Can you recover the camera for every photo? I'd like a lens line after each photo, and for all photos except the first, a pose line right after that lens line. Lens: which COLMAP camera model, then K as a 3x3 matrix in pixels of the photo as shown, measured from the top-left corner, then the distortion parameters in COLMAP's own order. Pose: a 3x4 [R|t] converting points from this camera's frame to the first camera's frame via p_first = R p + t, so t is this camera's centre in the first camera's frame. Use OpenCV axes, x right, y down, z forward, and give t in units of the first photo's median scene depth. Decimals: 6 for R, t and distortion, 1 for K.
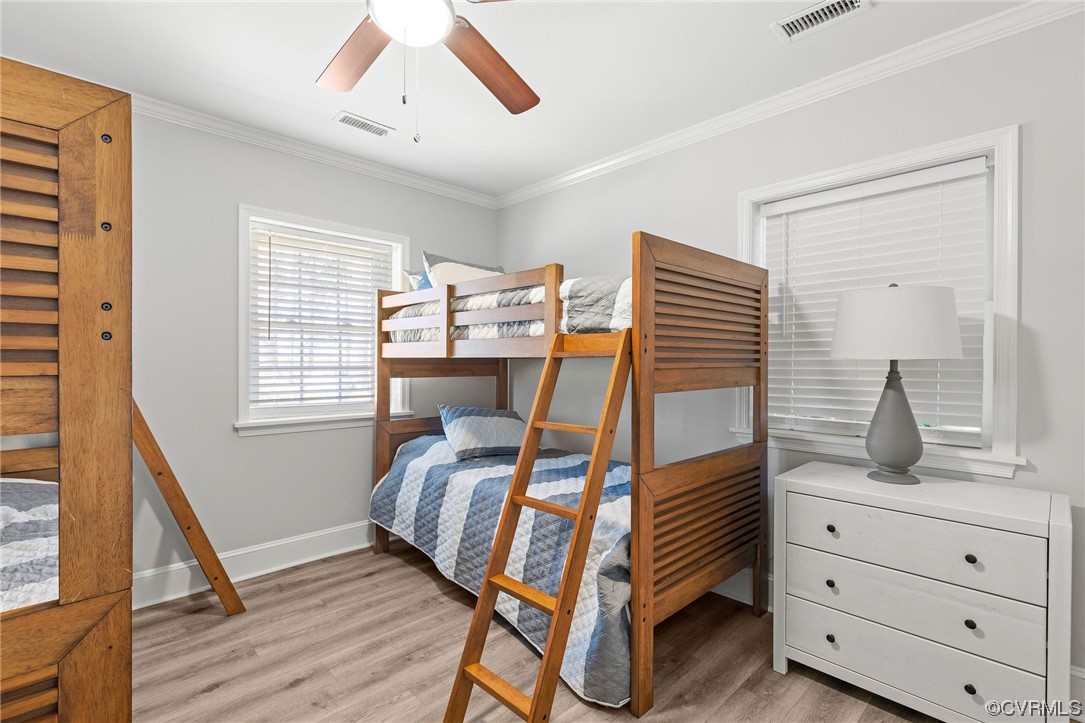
lens RADIAL K [[486.1, 0, 553.4], [0, 486.1, 362.4], [0, 0, 1]] dist [0.002362, -0.000791]
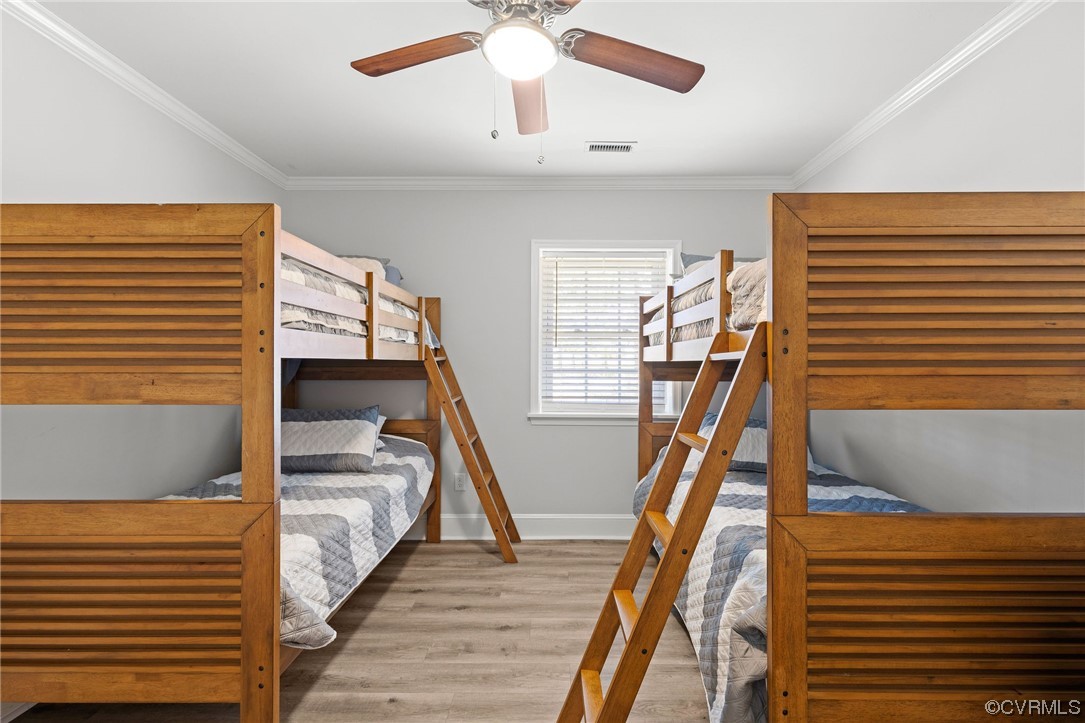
lens RADIAL K [[486.1, 0, 551.1], [0, 486.1, 361.1], [0, 0, 1]] dist [0.002362, -0.000791]
pose [[0.725647, -0.004299, -0.688053, 0.317727], [-0.001909, 0.999964, -0.008262, -0.001211], [0.688064, 0.007309, 0.725613, 0.151053]]
